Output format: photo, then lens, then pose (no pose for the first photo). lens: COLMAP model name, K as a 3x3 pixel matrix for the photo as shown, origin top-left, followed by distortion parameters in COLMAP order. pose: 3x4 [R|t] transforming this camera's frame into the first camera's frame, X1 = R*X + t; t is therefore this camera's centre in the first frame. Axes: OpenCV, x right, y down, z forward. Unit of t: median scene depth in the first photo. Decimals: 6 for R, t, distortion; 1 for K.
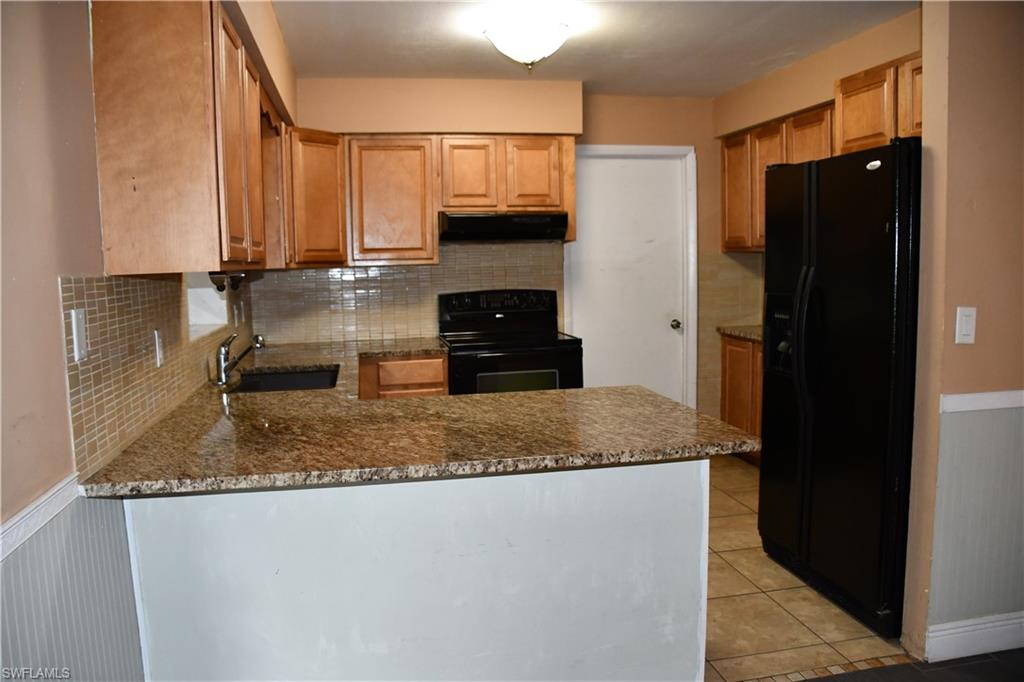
lens RADIAL K [[793.0, 0, 512.0], [0, 793.0, 341.0], [0, 0, 1]] dist [-0.149728, 0.092549]
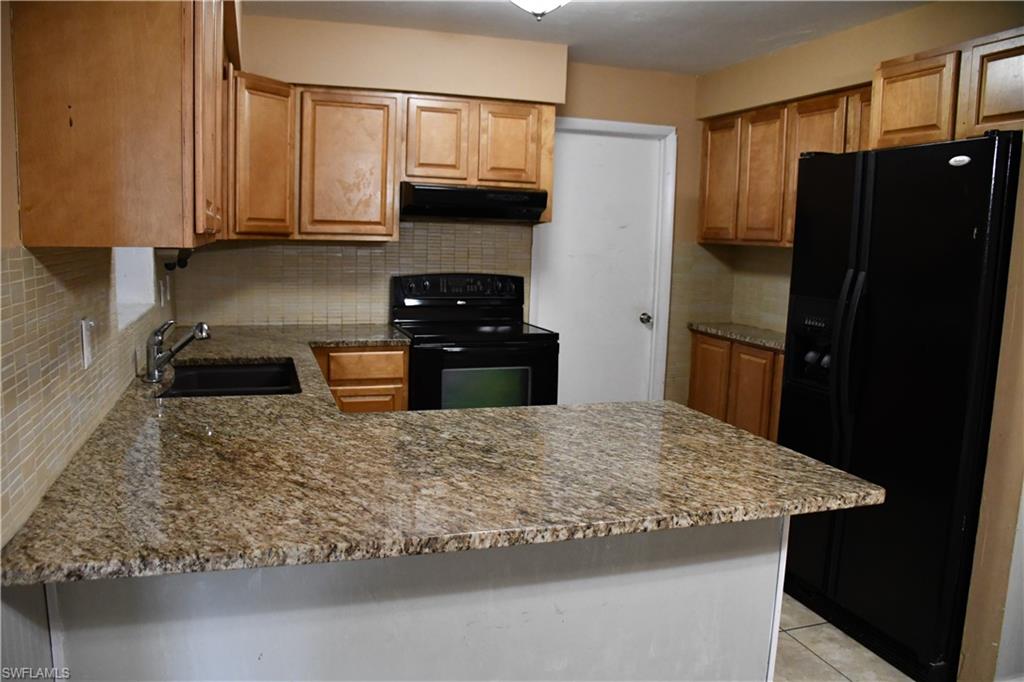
lens RADIAL K [[793.0, 0, 512.0], [0, 793.0, 341.0], [0, 0, 1]] dist [-0.149728, 0.092549]
pose [[0.990903, 0.034396, 0.130111, -0.105390], [-0.038192, 0.998911, 0.026793, -0.021076], [-0.129048, -0.031518, 0.991137, 0.155328]]
